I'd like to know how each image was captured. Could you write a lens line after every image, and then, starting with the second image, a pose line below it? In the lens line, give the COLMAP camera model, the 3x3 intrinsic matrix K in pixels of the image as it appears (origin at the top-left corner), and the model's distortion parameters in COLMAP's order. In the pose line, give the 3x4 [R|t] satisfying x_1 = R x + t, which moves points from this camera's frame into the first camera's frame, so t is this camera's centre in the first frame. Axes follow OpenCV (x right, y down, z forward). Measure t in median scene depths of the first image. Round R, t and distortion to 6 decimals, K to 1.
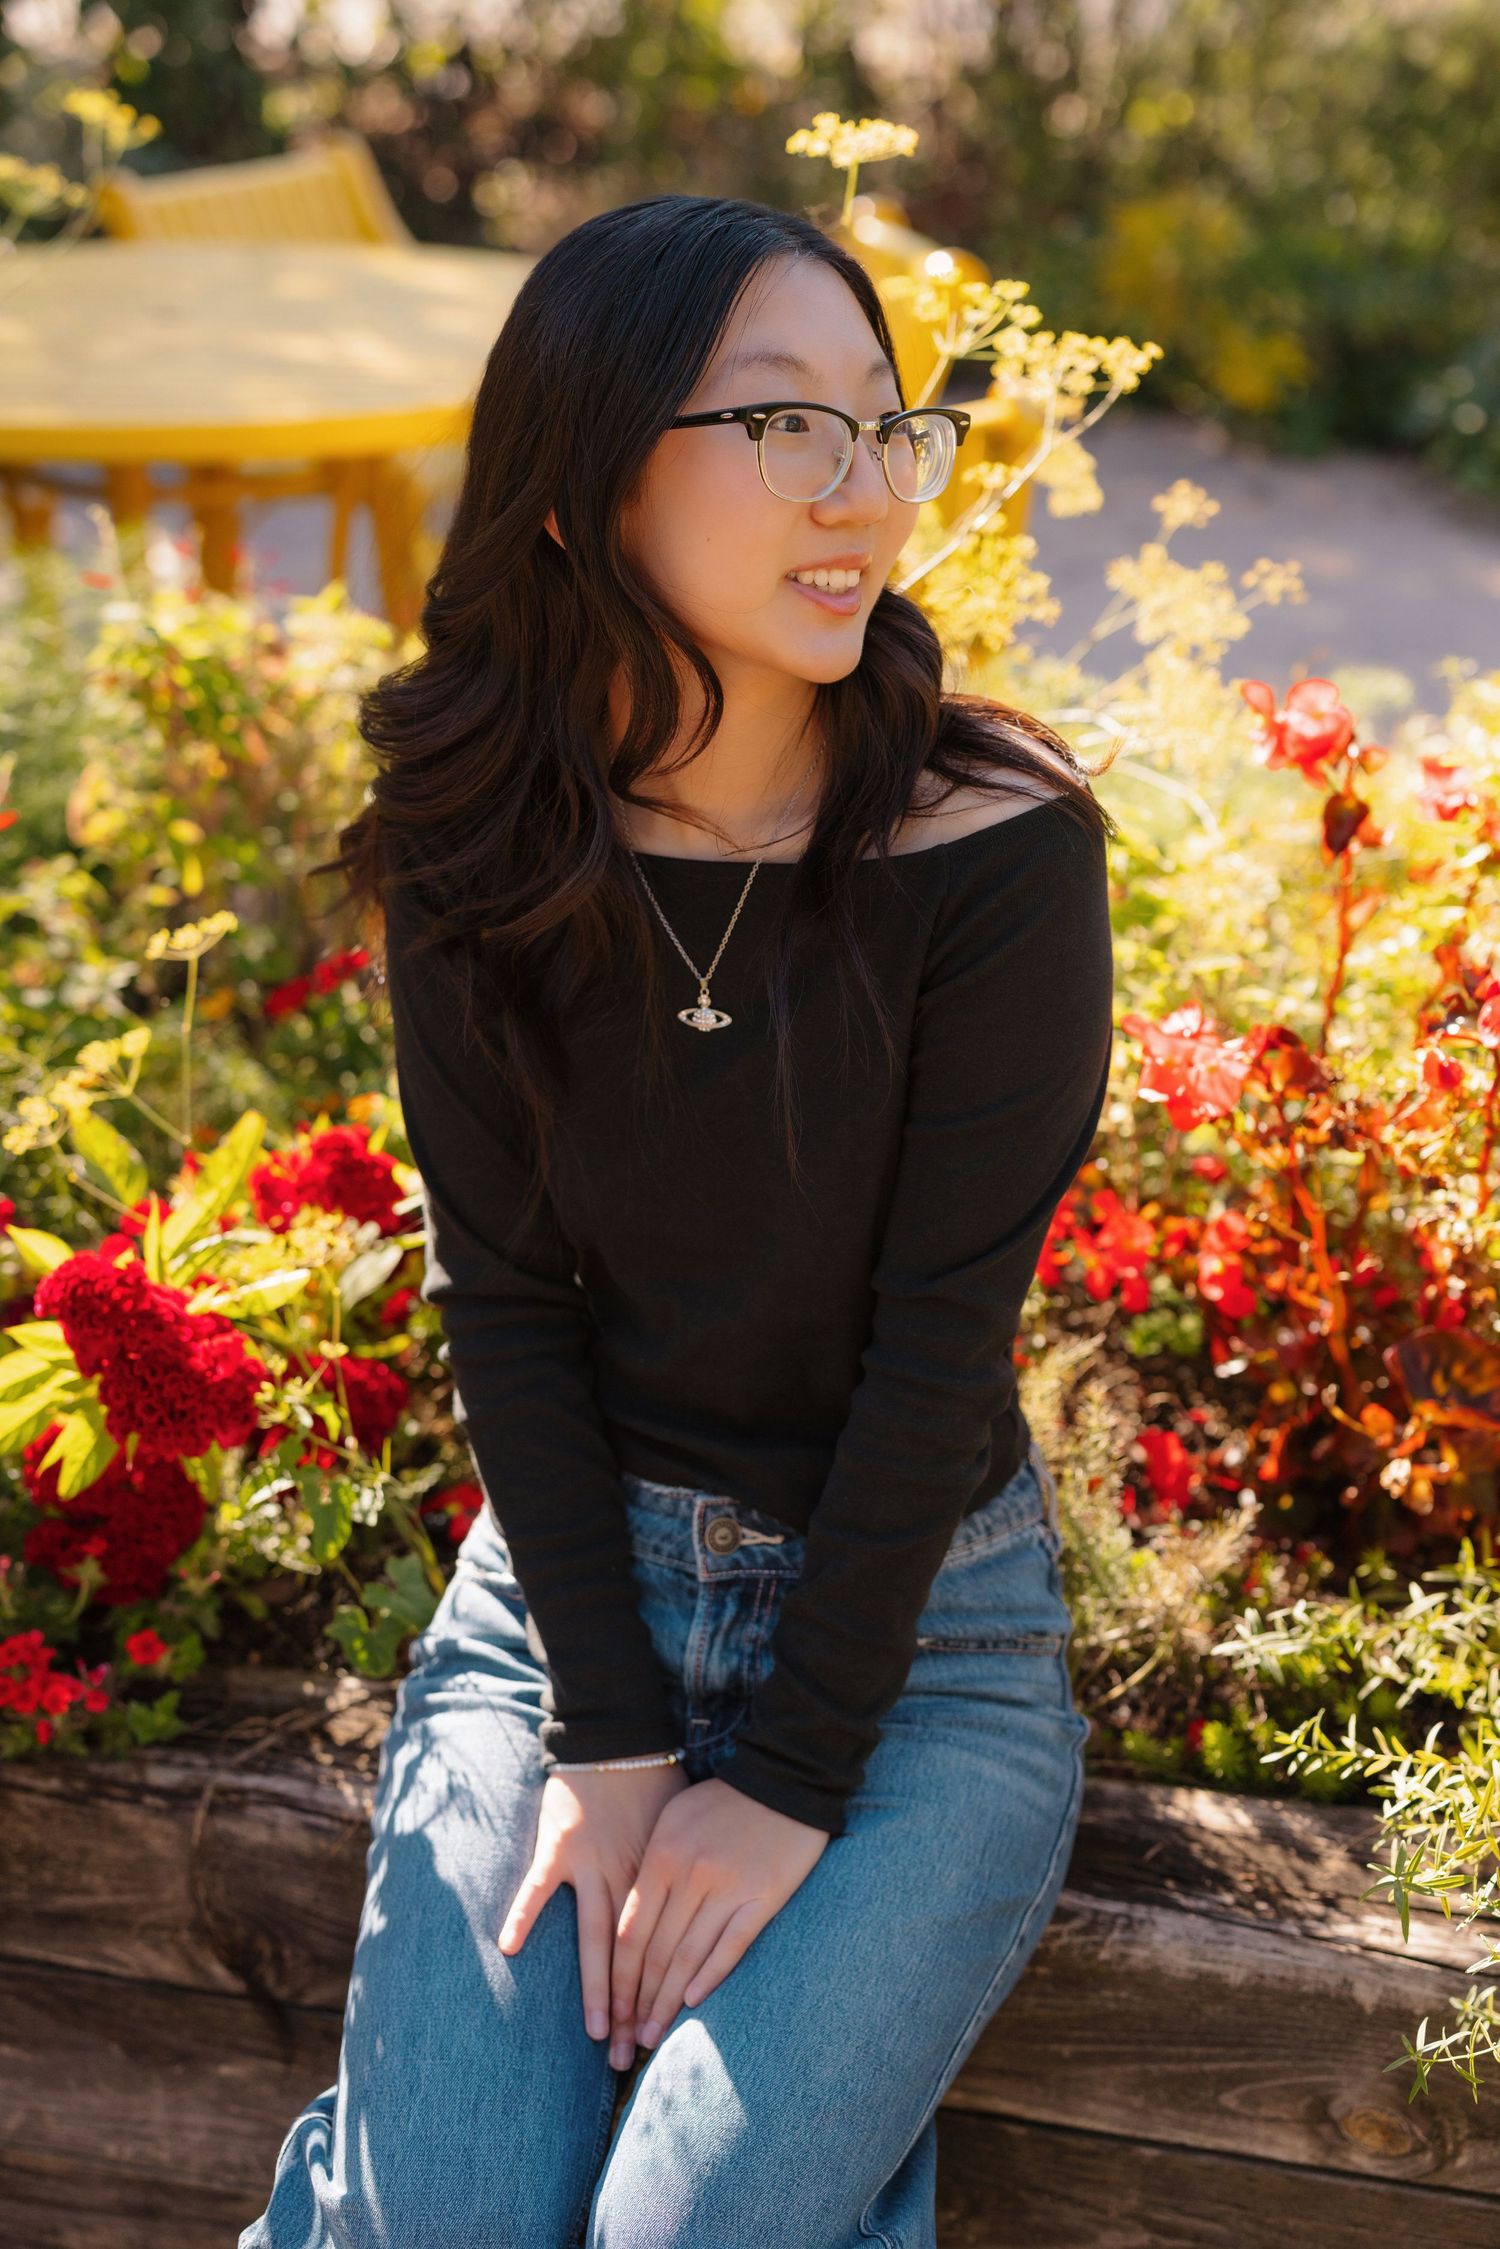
lens RADIAL K [[3612.0, 0, 925.5], [0, 3612.0, 1124.4], [0, 0, 1]] dist [-0.009377, 0.129145]
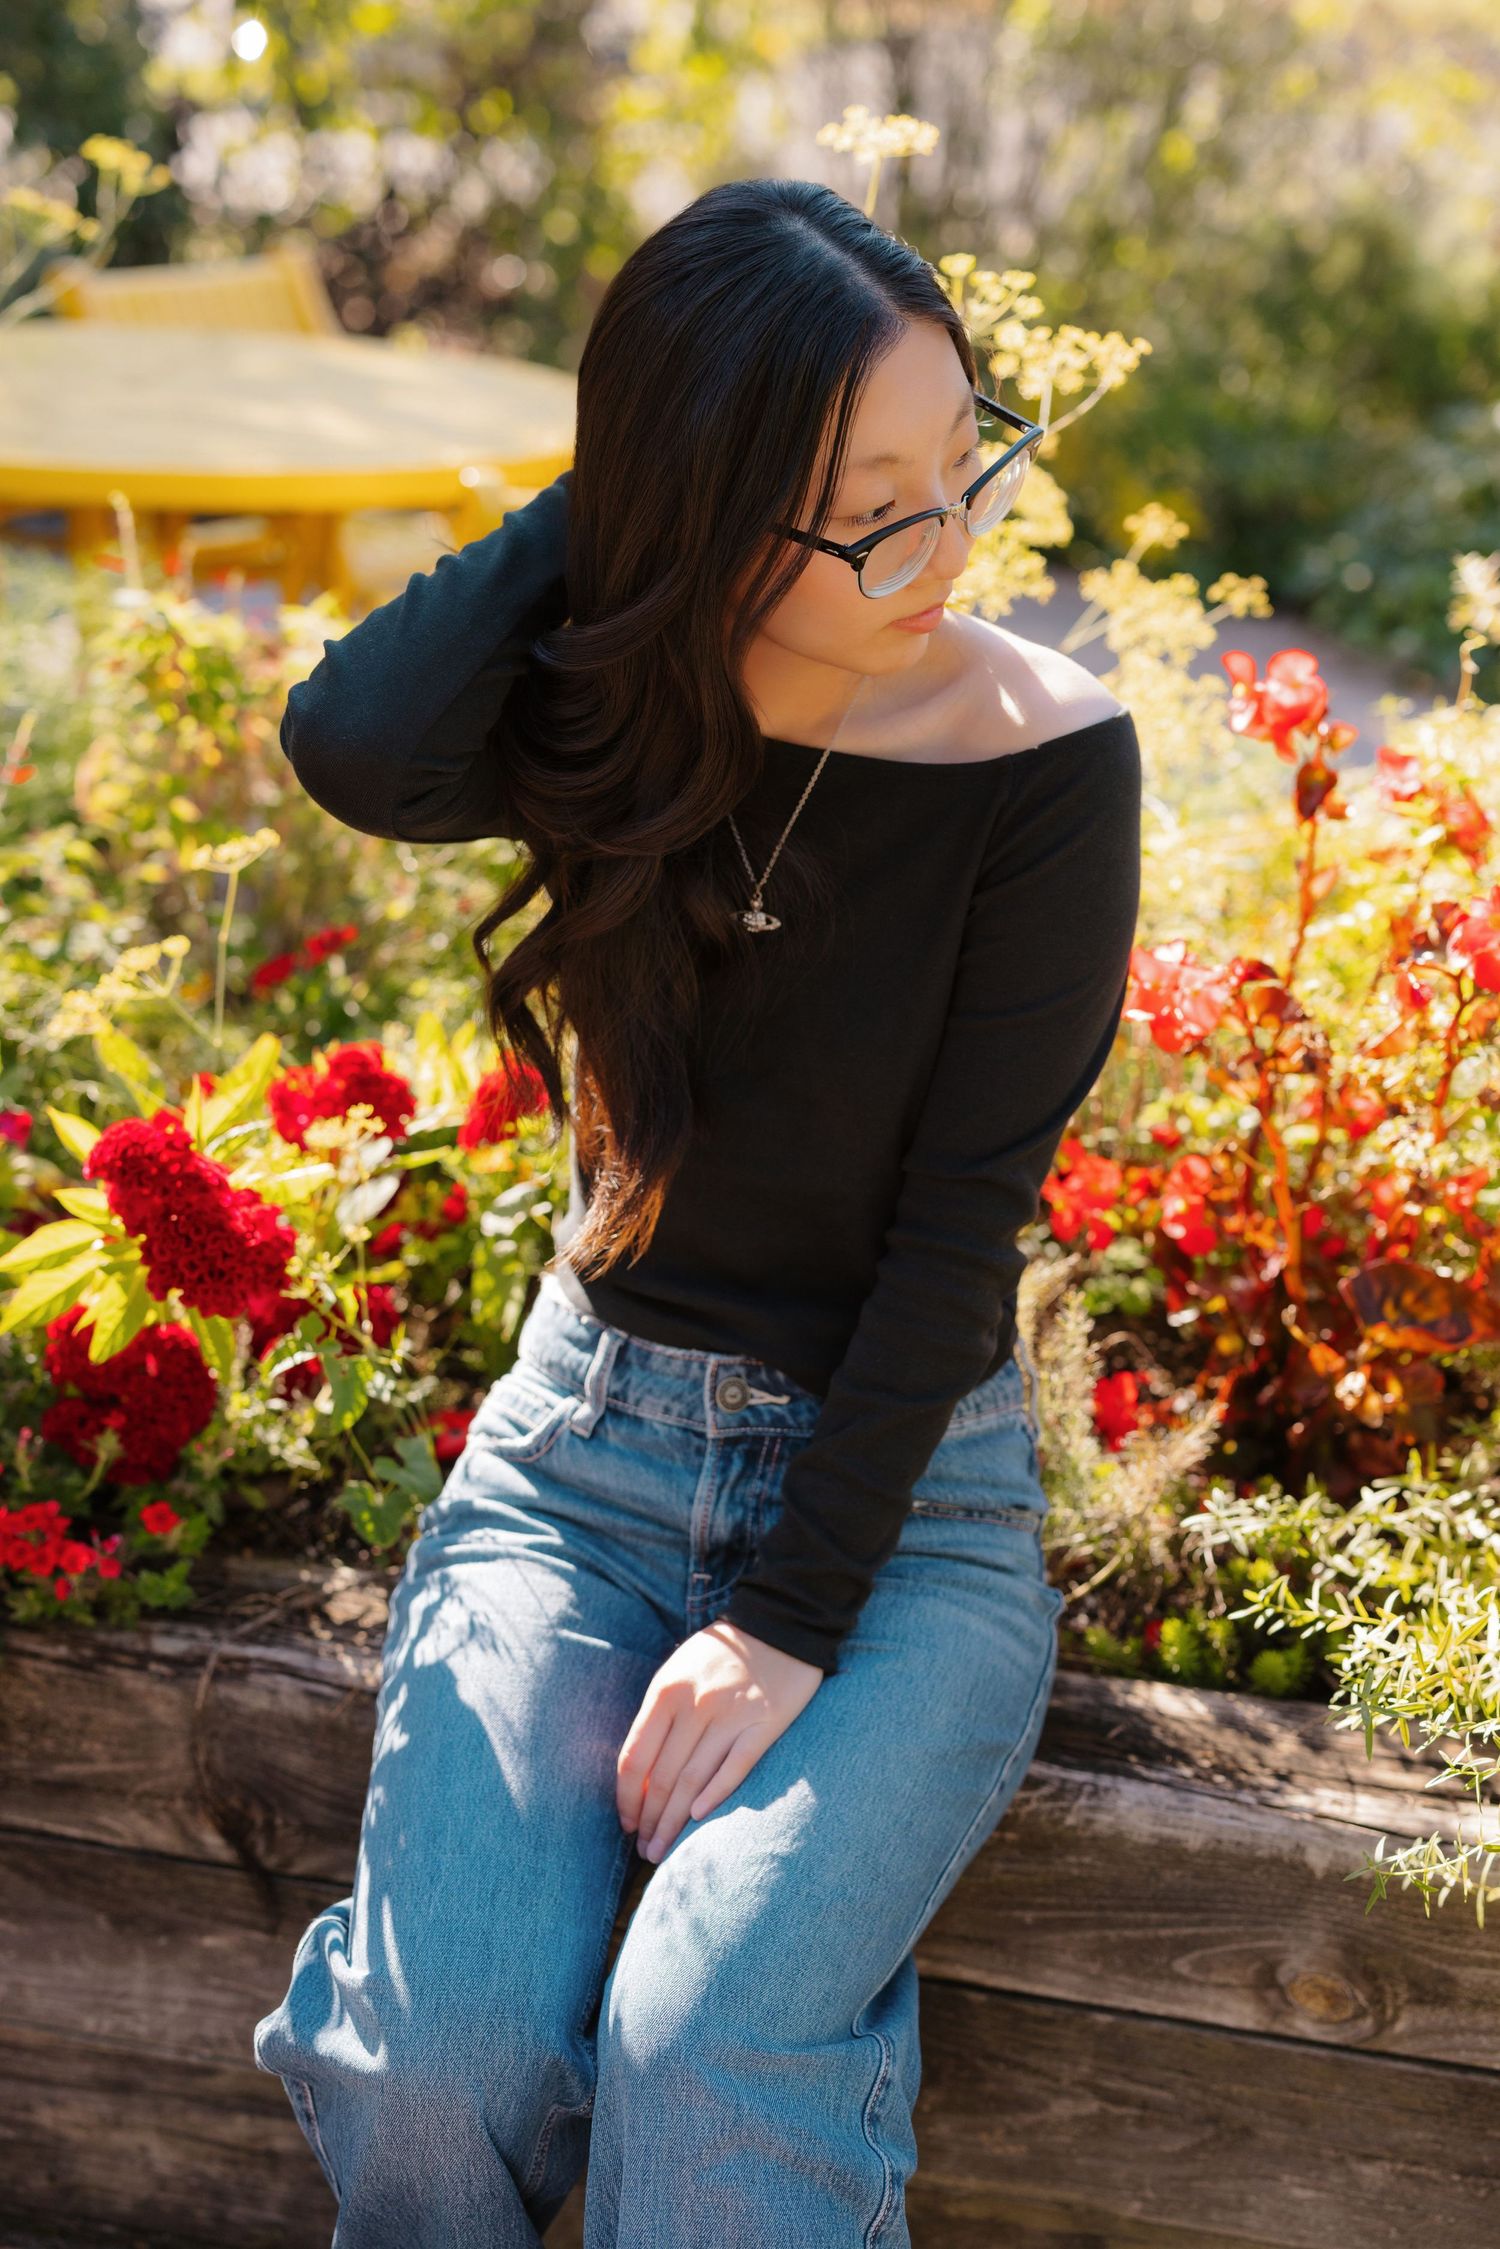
lens RADIAL K [[3612.0, 0, 925.5], [0, 3612.0, 1124.4], [0, 0, 1]] dist [-0.009377, 0.129145]
pose [[0.998286, 0.036782, 0.045520, -0.046528], [-0.034060, 0.997665, -0.059194, 0.086525], [-0.047591, 0.057542, 0.997208, -0.062936]]
